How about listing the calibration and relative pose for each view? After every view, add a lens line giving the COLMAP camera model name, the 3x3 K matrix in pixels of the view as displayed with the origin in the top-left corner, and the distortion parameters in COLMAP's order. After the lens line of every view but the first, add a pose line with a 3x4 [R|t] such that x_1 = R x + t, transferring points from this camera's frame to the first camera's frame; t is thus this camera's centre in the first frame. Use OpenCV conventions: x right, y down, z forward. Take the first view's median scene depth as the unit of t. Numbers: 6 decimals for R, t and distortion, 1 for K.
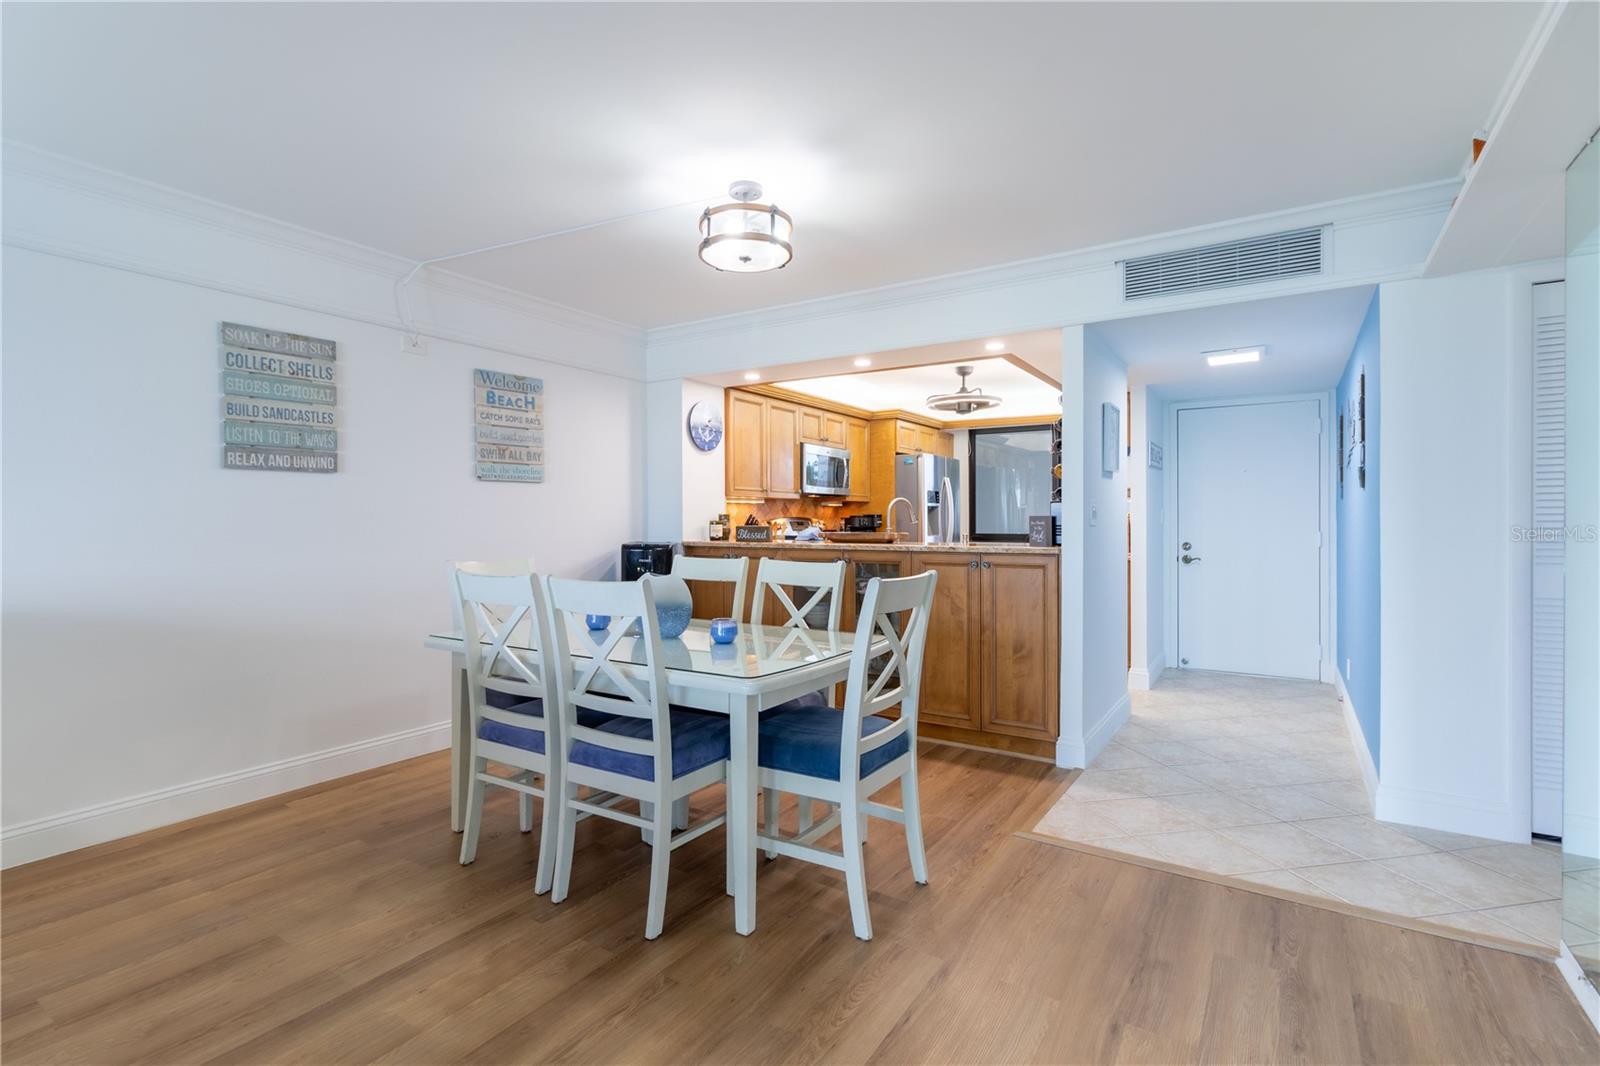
lens RADIAL K [[746.9, 0, 792.9], [0, 746.9, 522.0], [0, 0, 1]] dist [0.001407, 0.000664]
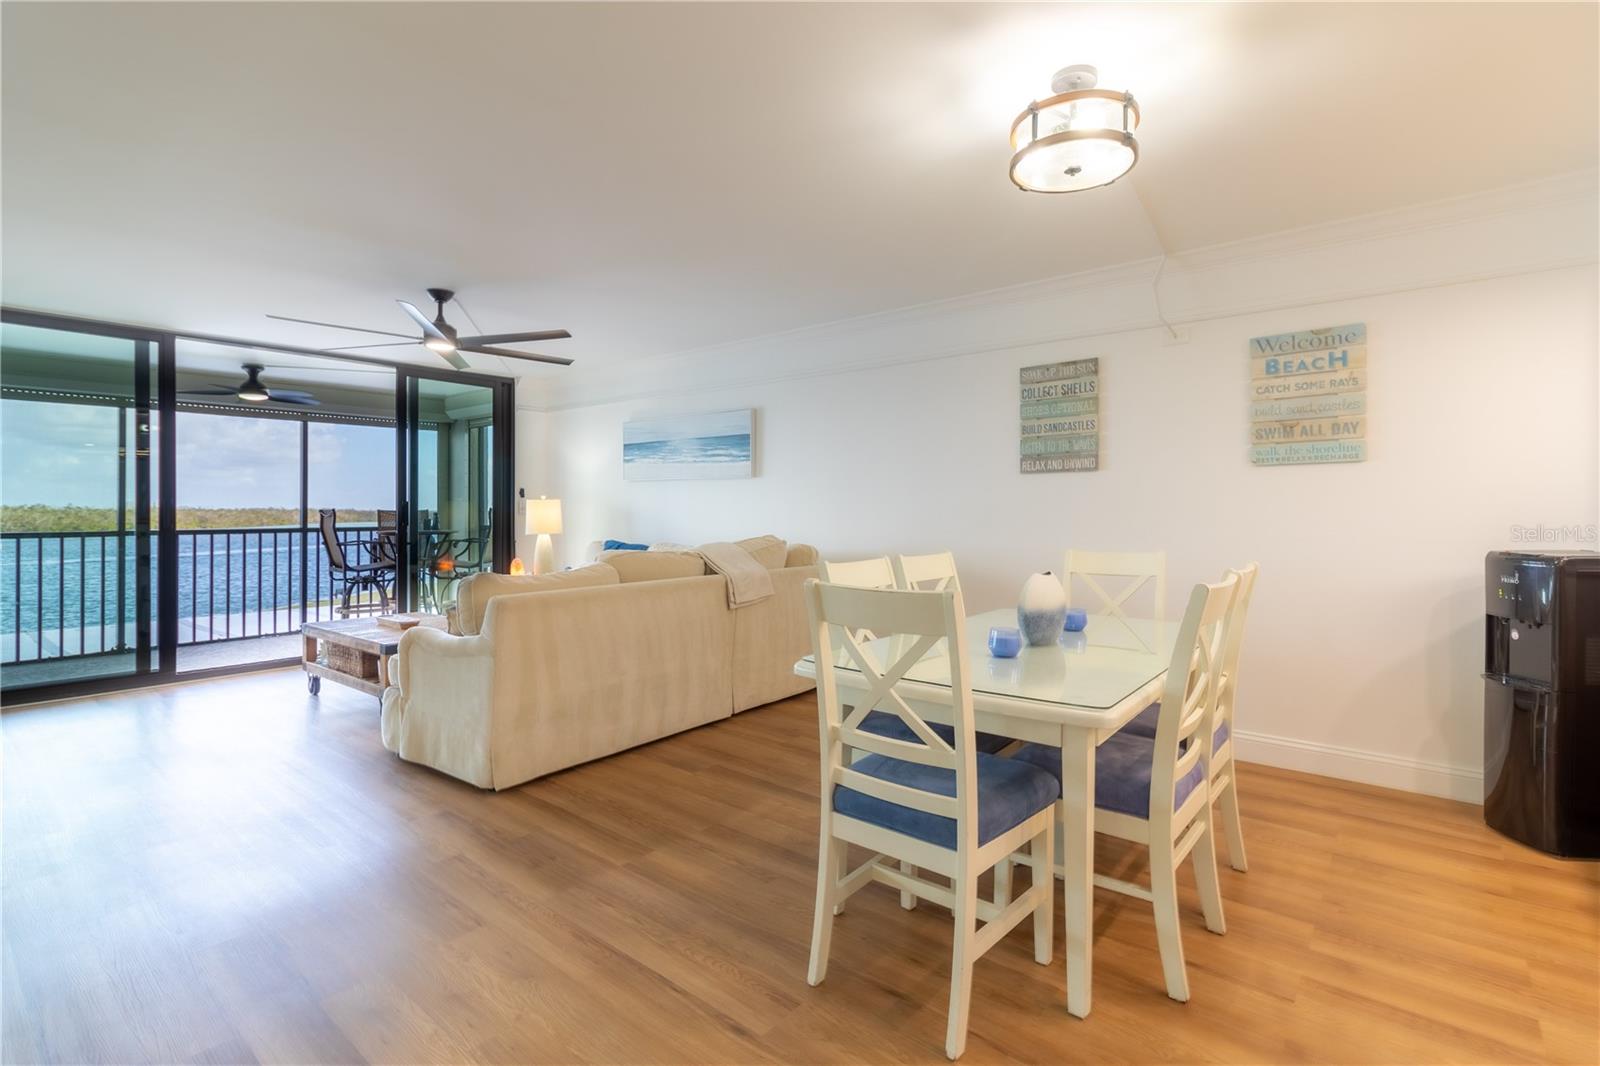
lens RADIAL K [[768.9, 0, 801.9], [0, 768.9, 512.5], [0, 0, 1]] dist [-0.001167, -0.000022]
pose [[-0.119350, 0.000258, -0.992852, 0.531986], [-0.005027, 0.999987, 0.000864, 0.000714], [0.992839, 0.005095, -0.119348, 0.580041]]
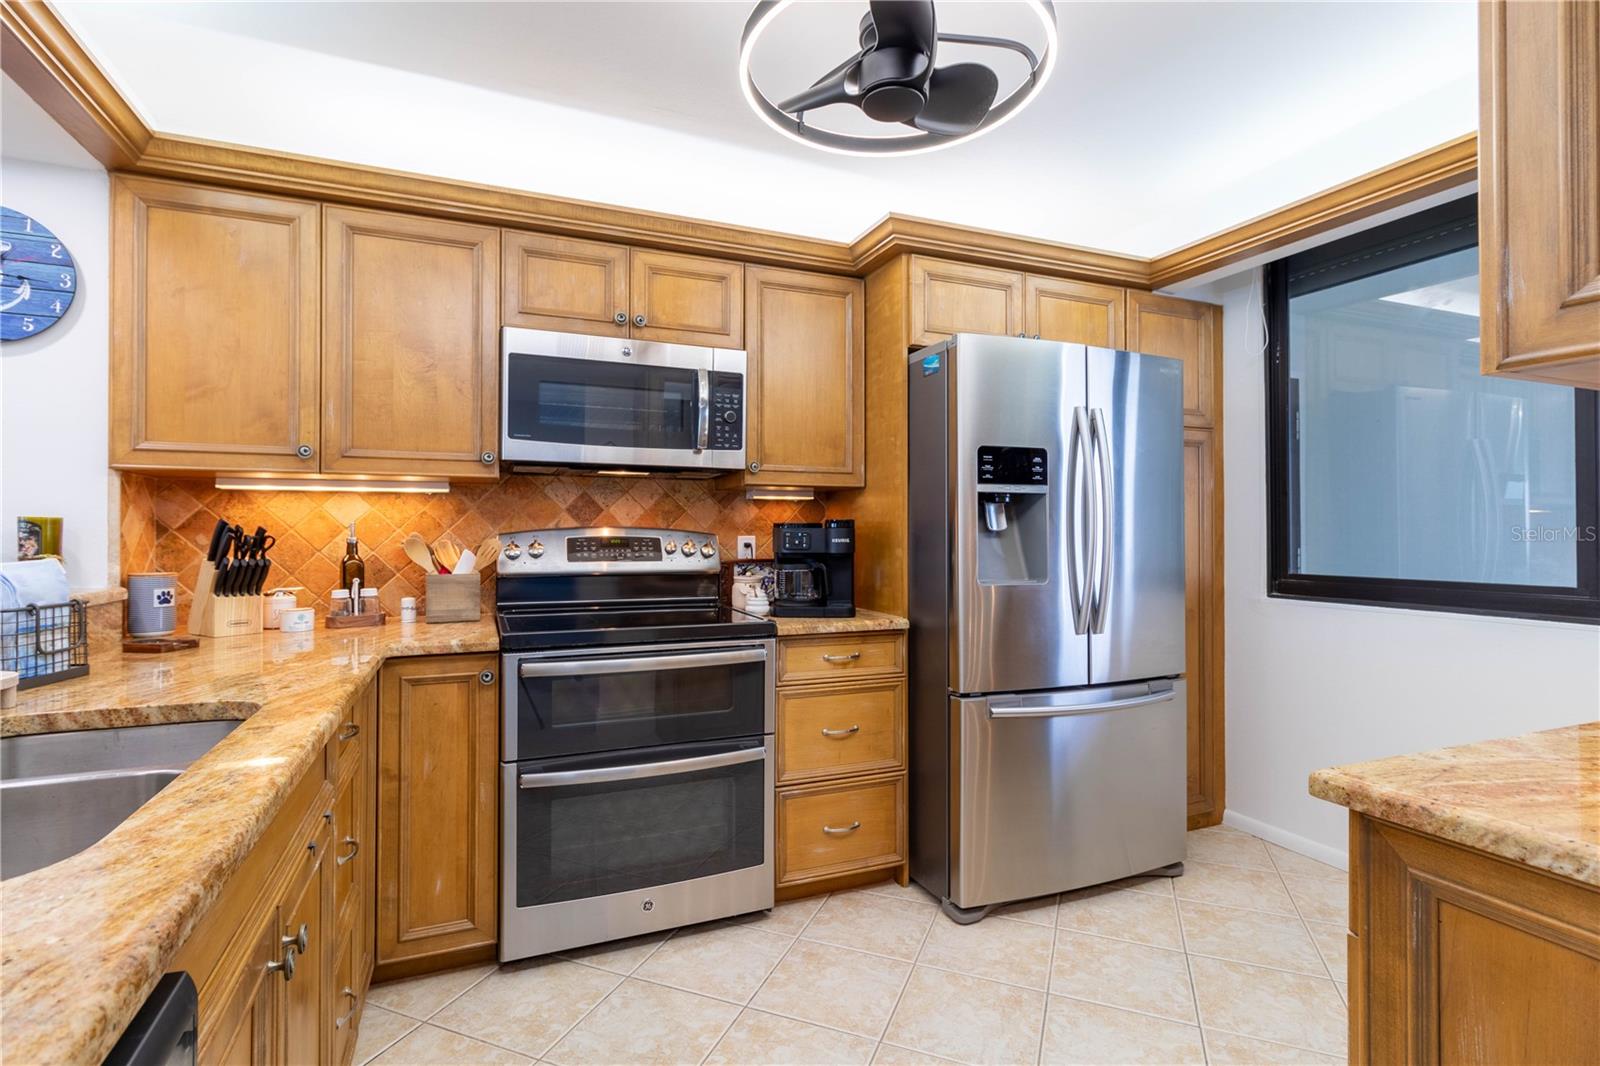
lens RADIAL K [[751.8, 0, 793.0], [0, 751.8, 525.9], [0, 0, 1]] dist [0.002754, 0.000614]
pose [[0.823391, -0.003865, -0.567462, 0.518253], [-0.002841, 0.999936, -0.010934, -0.004636], [0.567468, 0.010615, 0.823327, 1.163877]]
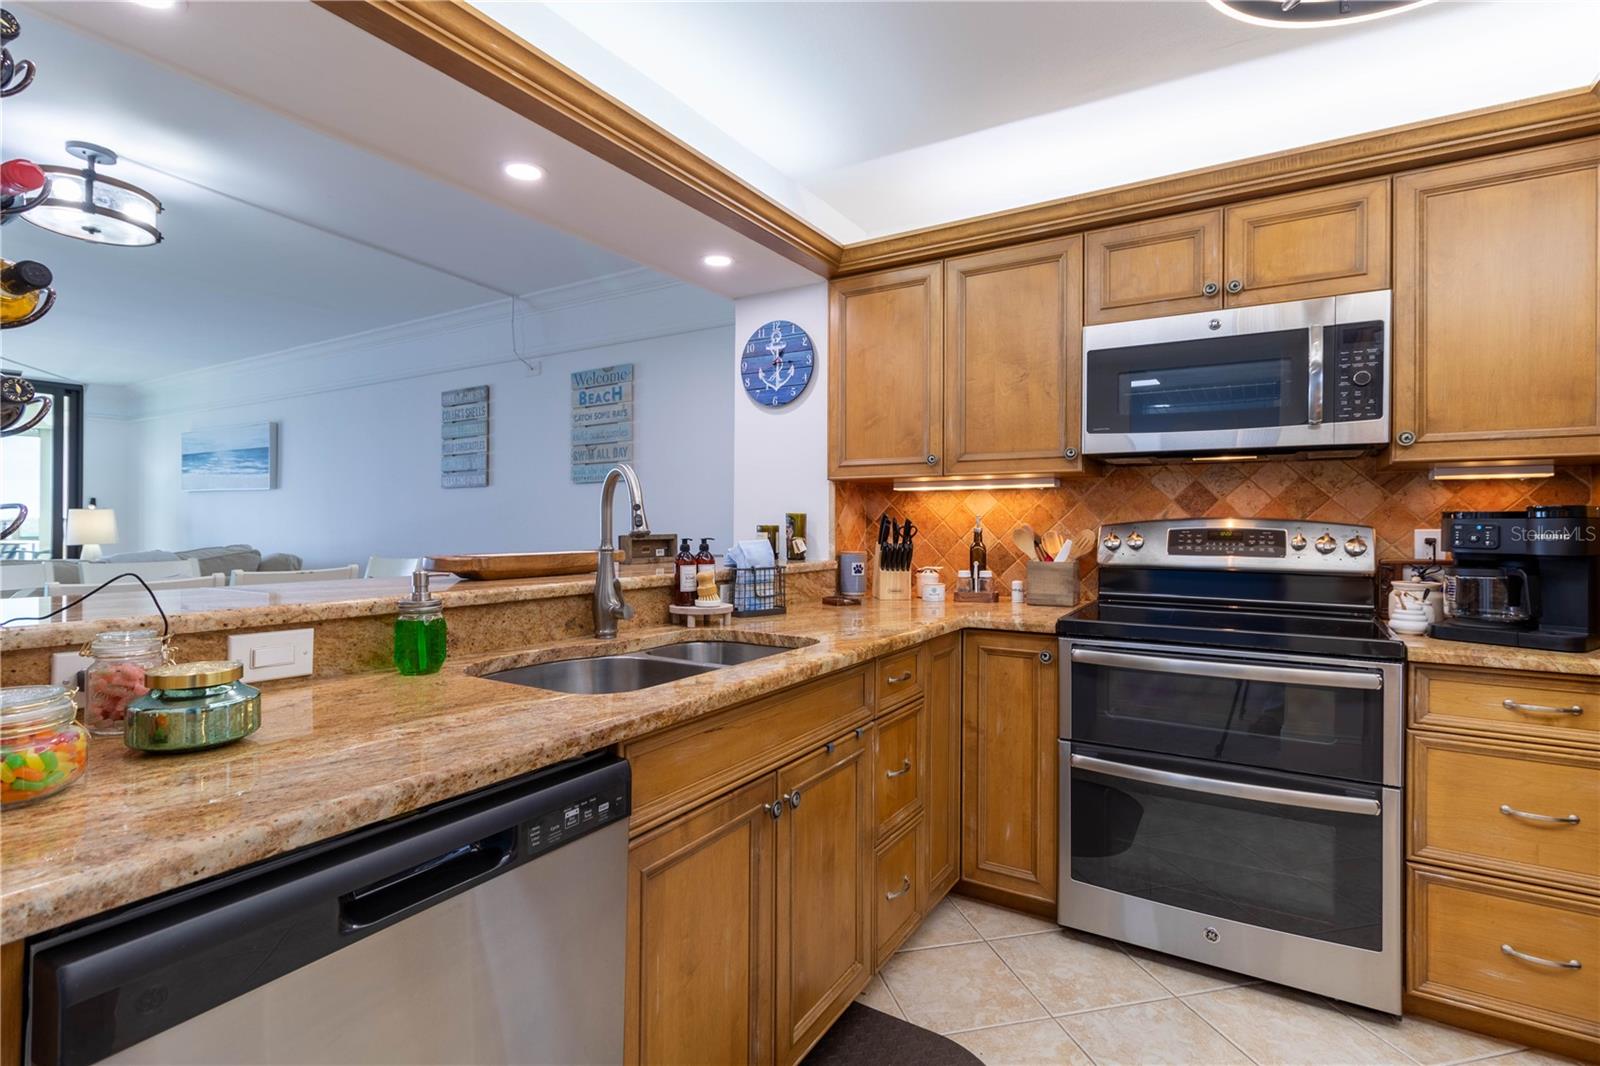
lens RADIAL K [[746.9, 0, 792.9], [0, 746.9, 522.0], [0, 0, 1]] dist [0.001407, 0.000664]
pose [[0.038077, -0.000227, -0.999275, 0.595035], [-0.005847, 0.999983, -0.000450, -0.005043], [0.999258, 0.005860, 0.038075, 1.252213]]
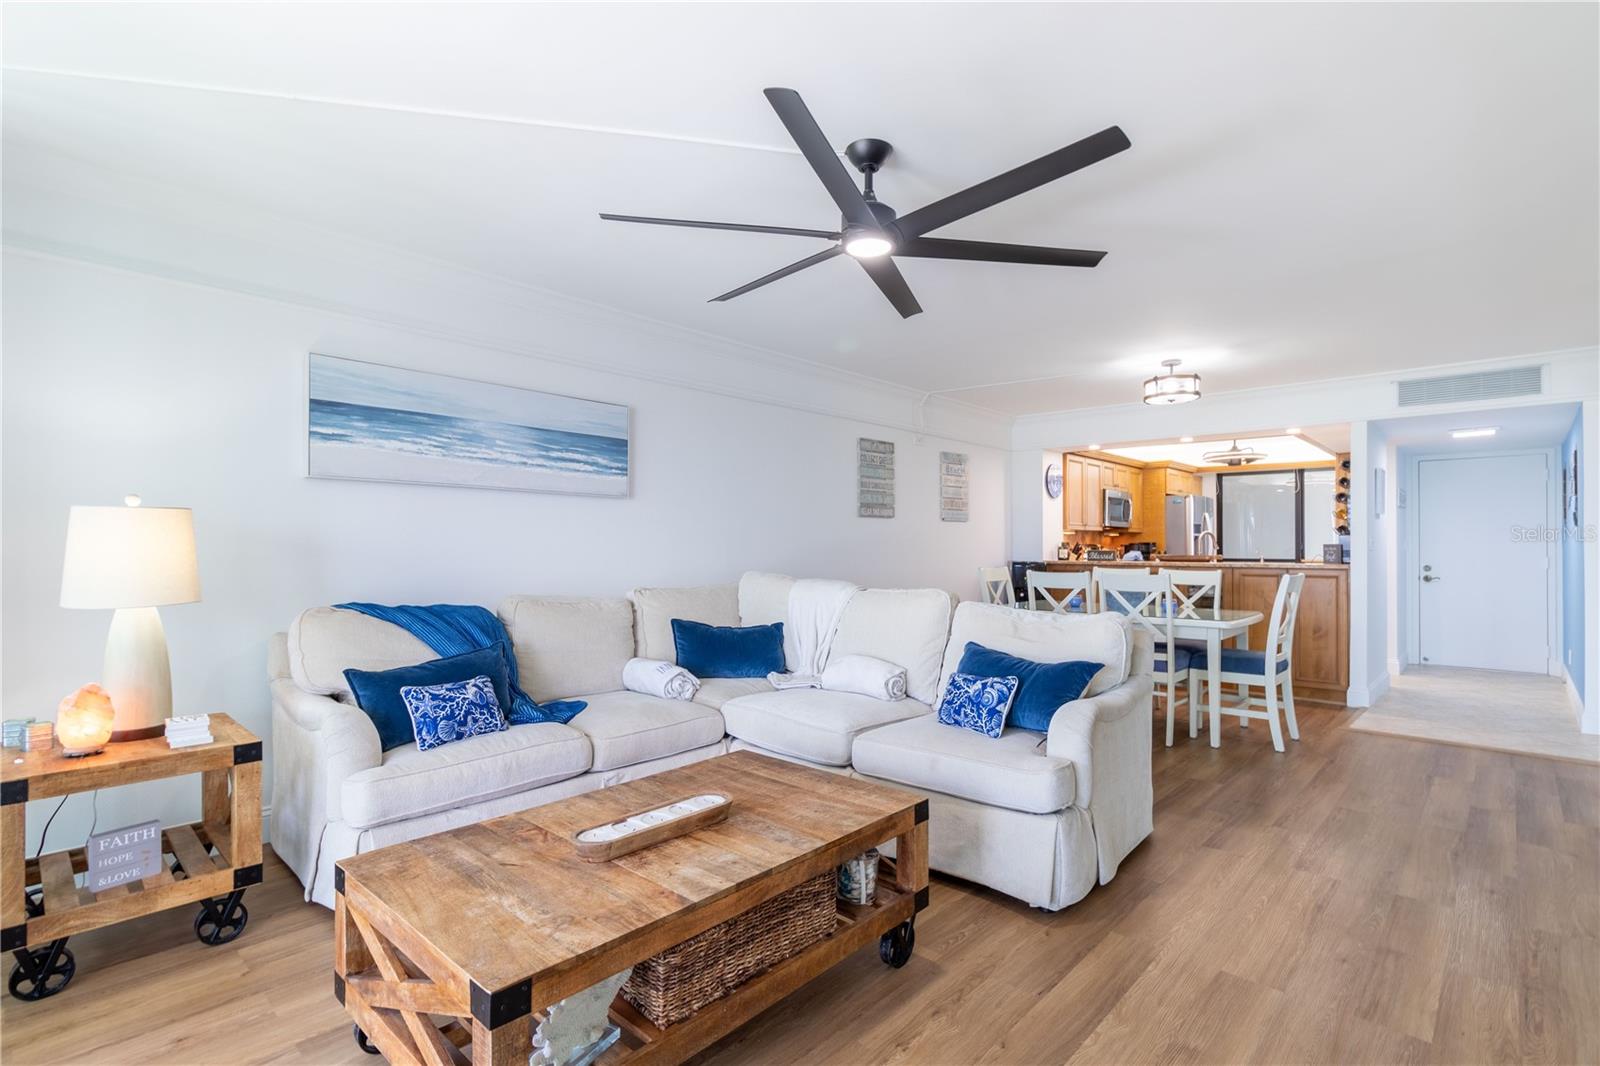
lens RADIAL K [[761.5, 0, 800.6], [0, 761.5, 541.6], [0, 0, 1]] dist [0.000962, 0.000505]
pose [[0.985576, 0.002902, -0.169211, -0.442736], [-0.004569, 0.999945, -0.009461, 0.006141], [0.169174, 0.010098, 0.985534, -0.666915]]
